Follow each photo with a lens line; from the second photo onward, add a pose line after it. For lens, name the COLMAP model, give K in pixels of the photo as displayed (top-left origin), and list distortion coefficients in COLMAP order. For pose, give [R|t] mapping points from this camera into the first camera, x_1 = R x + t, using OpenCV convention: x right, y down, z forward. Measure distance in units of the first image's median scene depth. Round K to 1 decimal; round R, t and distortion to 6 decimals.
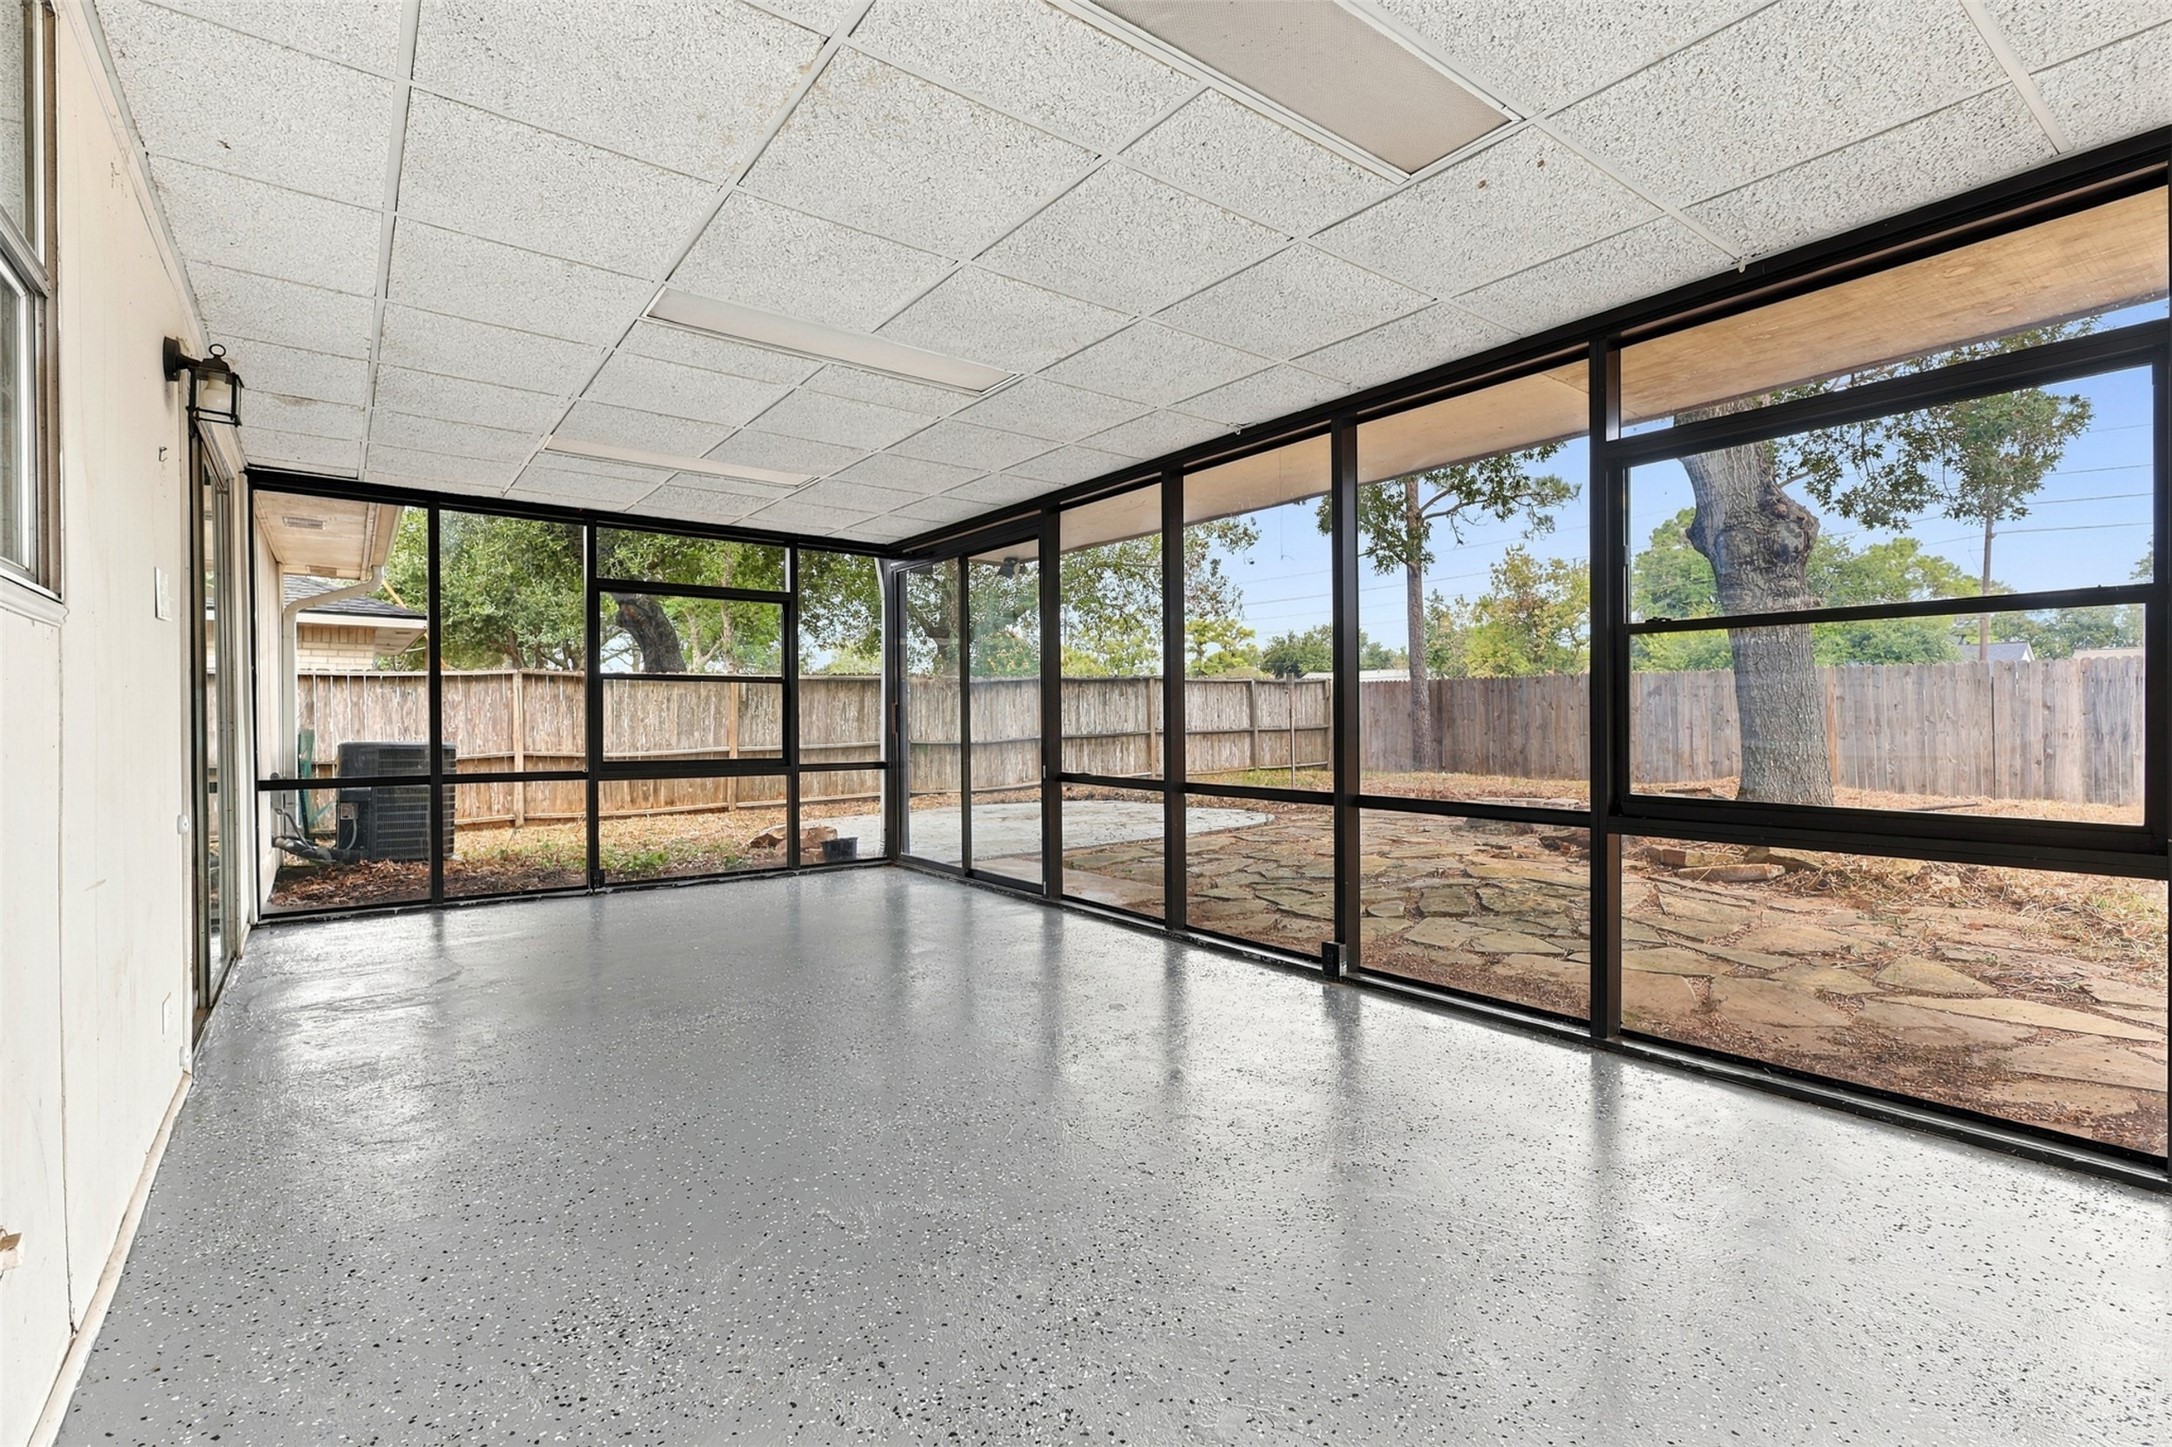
lens RADIAL K [[1002.2, 0, 1076.8], [0, 1002.2, 709.1], [0, 0, 1]] dist [-0.003541, 0.003191]
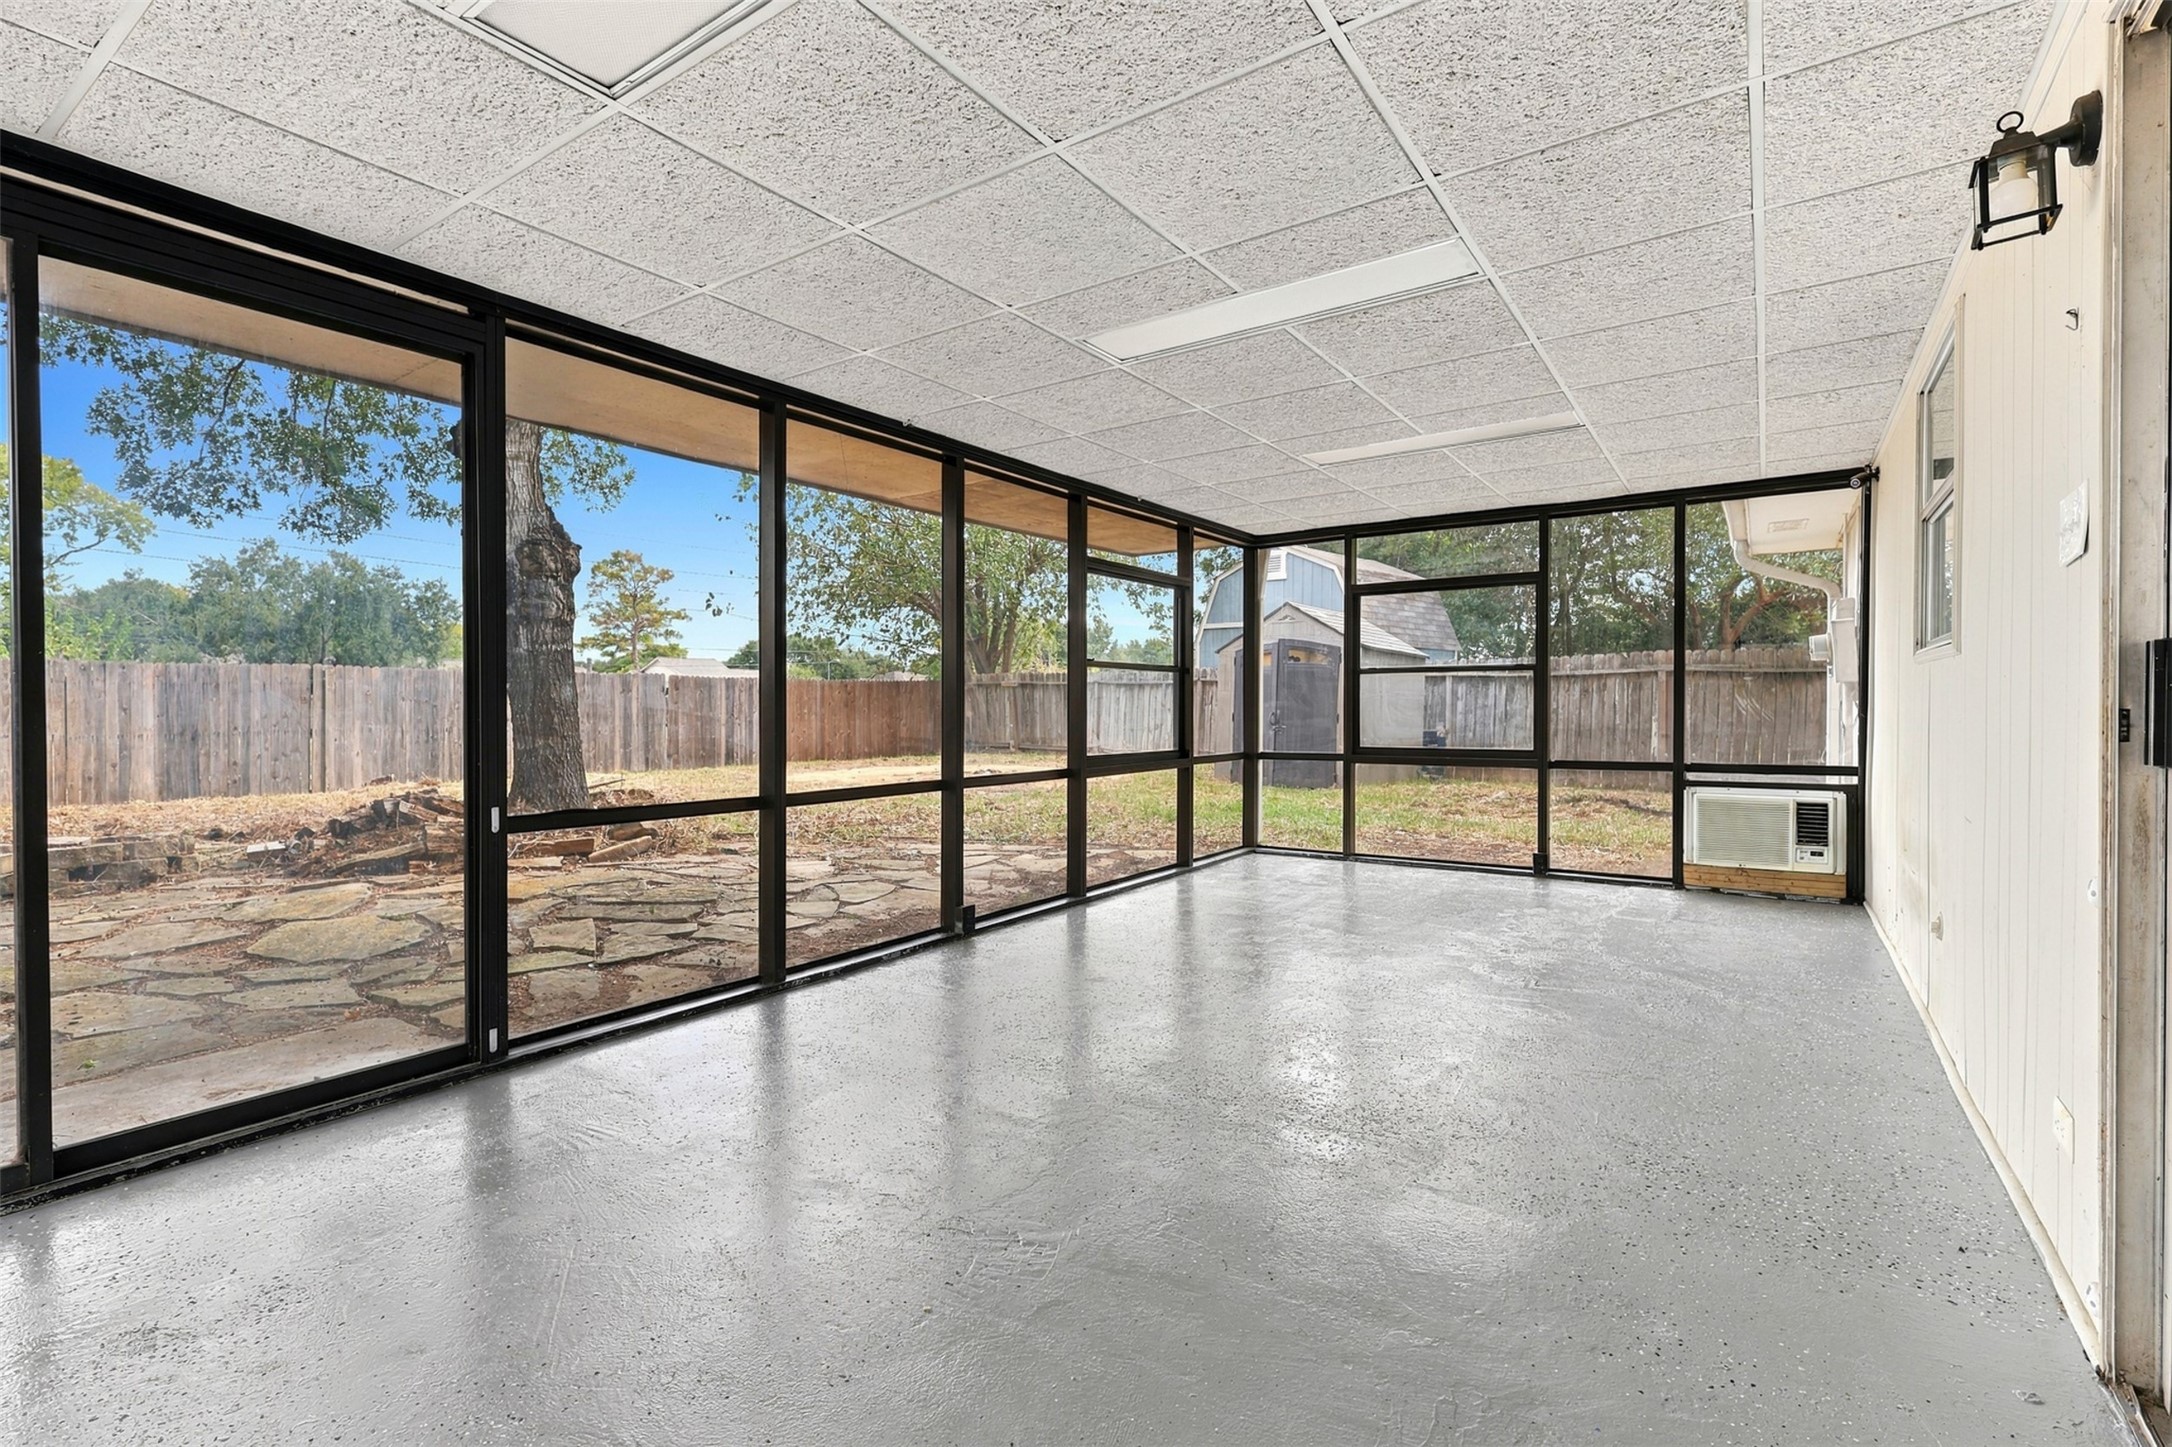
lens RADIAL K [[1002.2, 0, 1101.8], [0, 1002.2, 724.3], [0, 0, 1]] dist [-0.003541, 0.003191]
pose [[-0.320520, -0.001328, 0.947241, -0.730326], [-0.009634, 0.999952, -0.001858, 0.013628], [-0.947193, -0.009721, -0.320517, 0.993529]]
